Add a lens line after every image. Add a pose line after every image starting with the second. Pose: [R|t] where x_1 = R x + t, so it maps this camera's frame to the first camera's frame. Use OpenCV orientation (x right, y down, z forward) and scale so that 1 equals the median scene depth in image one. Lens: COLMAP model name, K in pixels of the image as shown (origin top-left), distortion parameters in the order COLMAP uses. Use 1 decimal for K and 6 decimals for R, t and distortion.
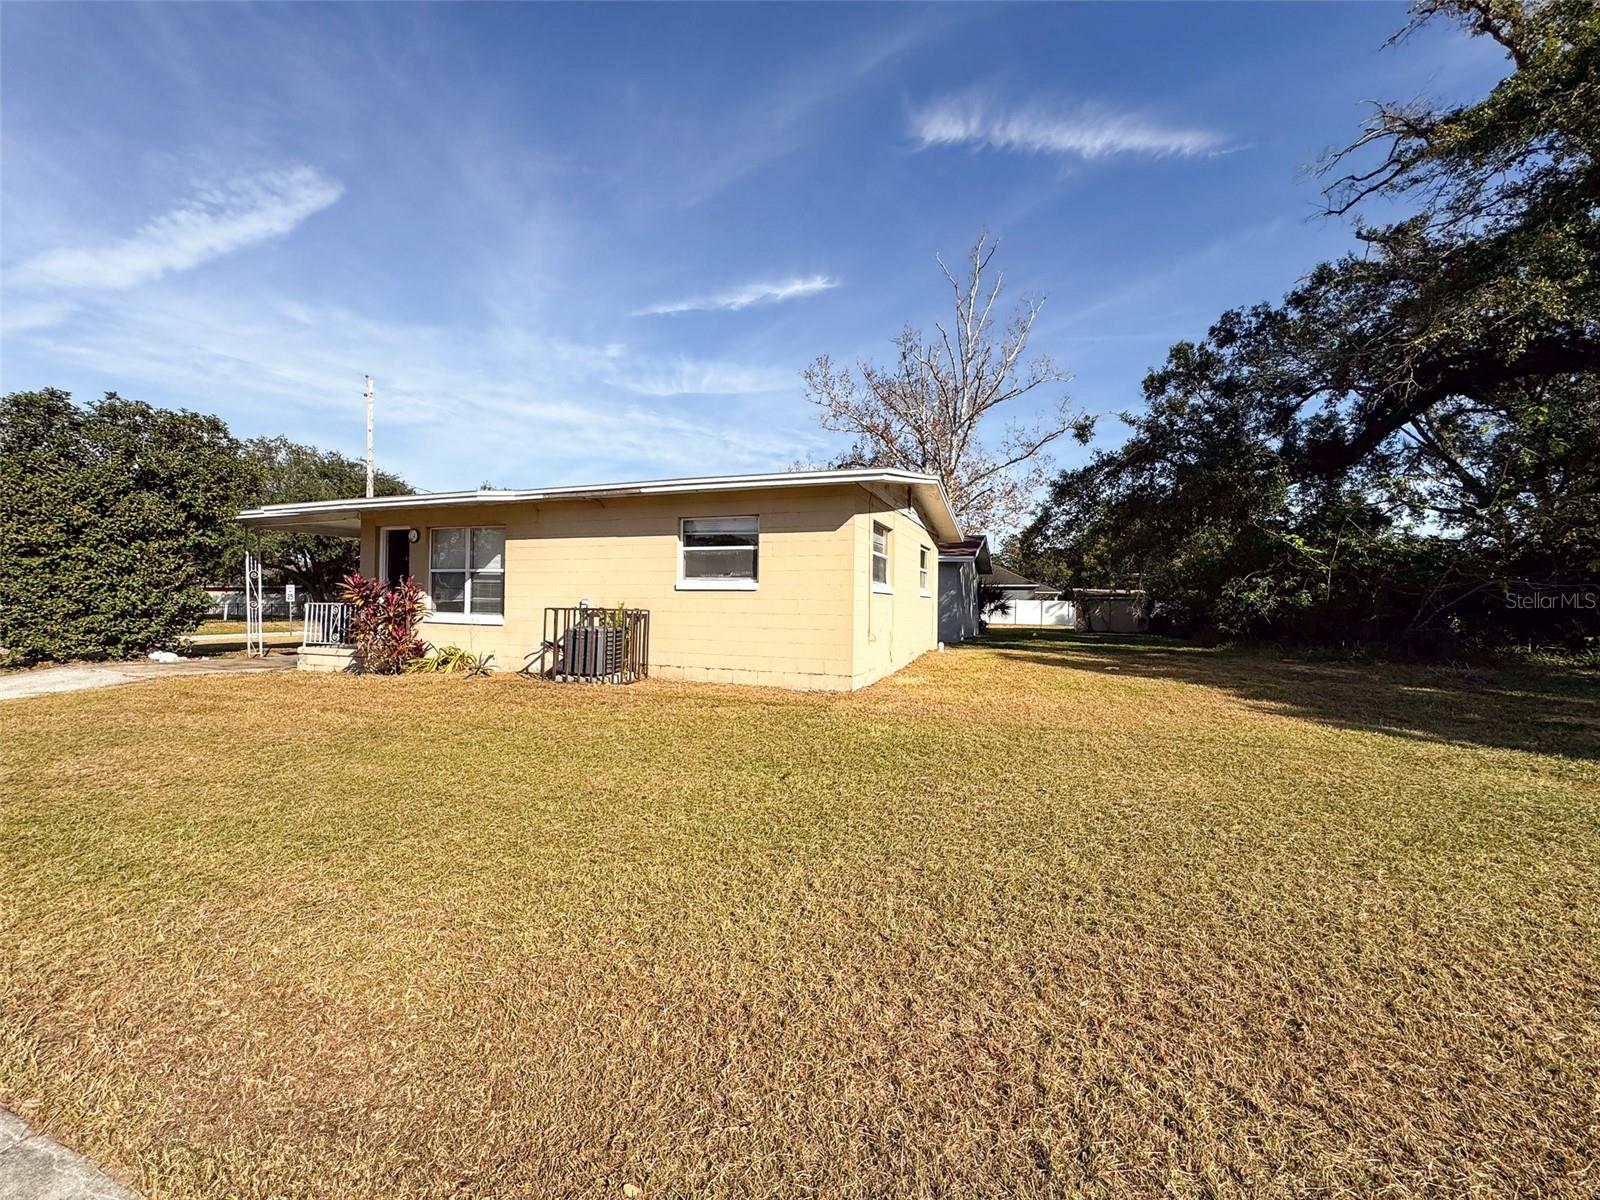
lens RADIAL K [[633.0, 0, 845.7], [0, 633.0, 606.4], [0, 0, 1]] dist [0.001496, -0.000181]
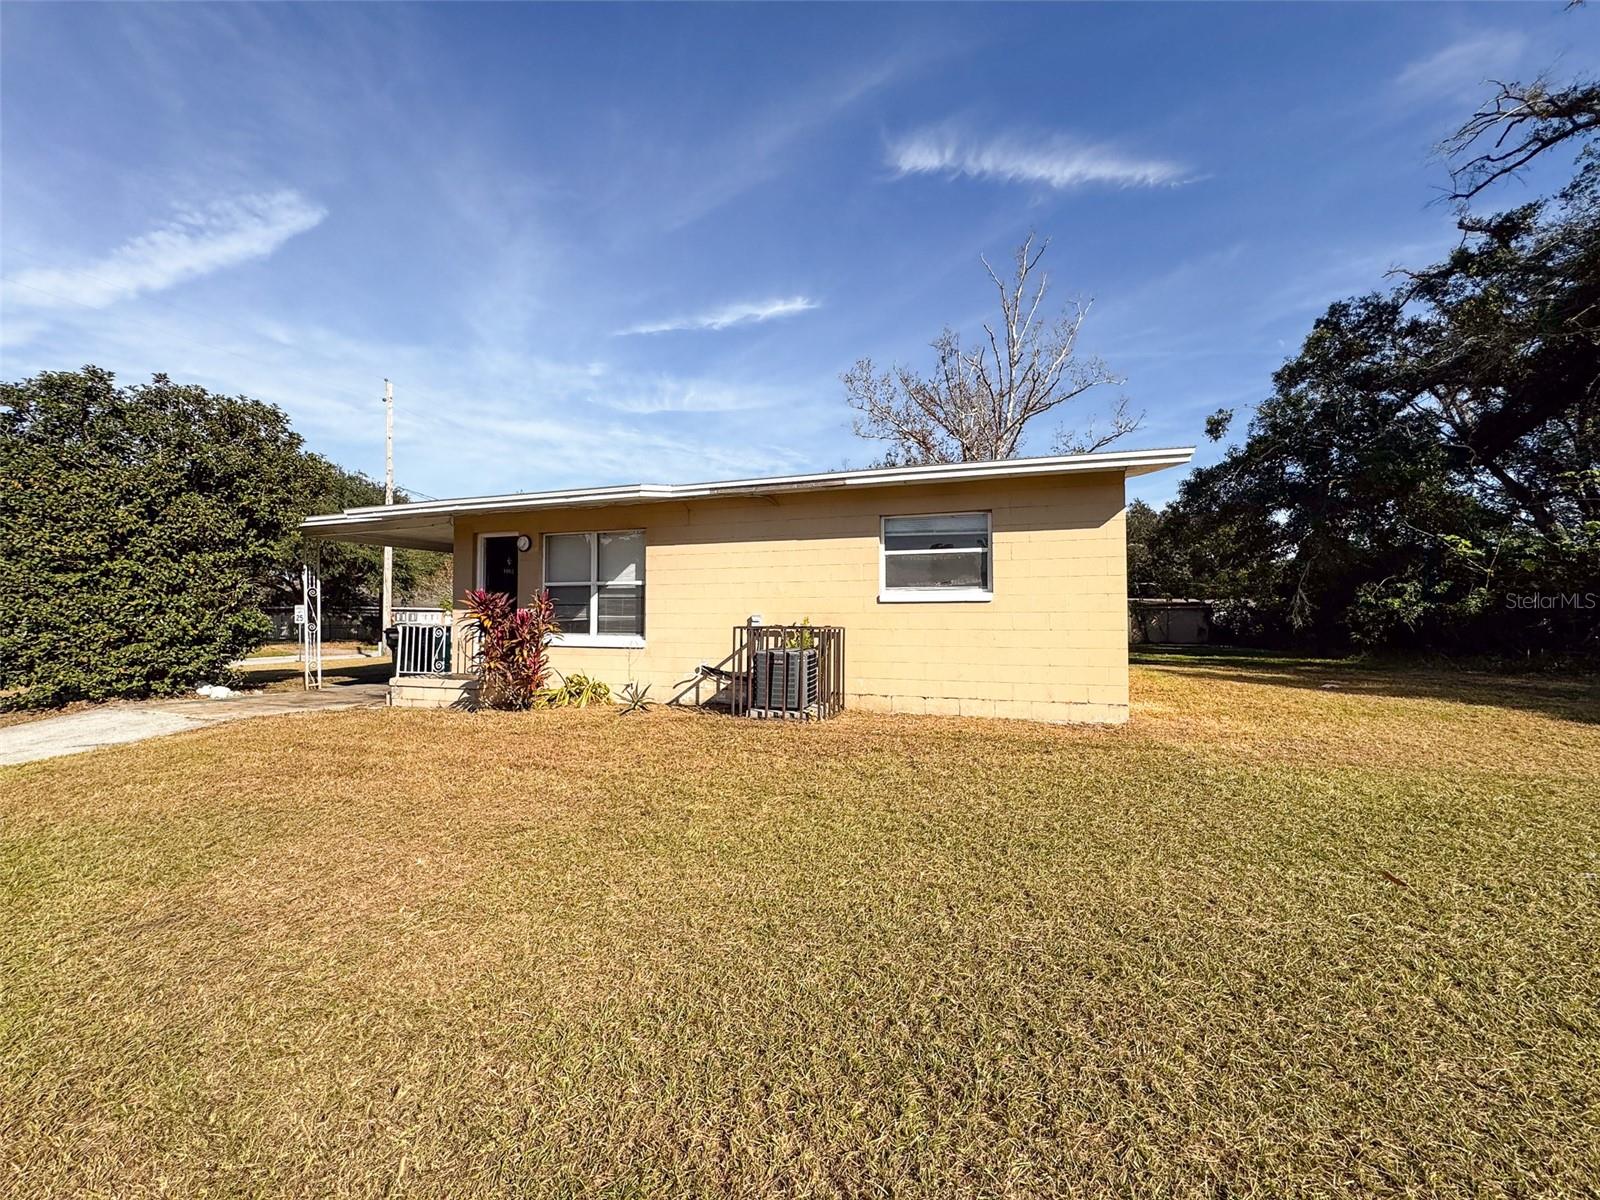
lens RADIAL K [[633.0, 0, 853.4], [0, 633.0, 595.7], [0, 0, 1]] dist [0.001496, -0.000181]
pose [[0.999541, -0.012557, 0.027575, -0.269810], [0.013572, 0.999226, -0.036922, -0.003987], [-0.027090, 0.037279, 0.998938, 0.149221]]
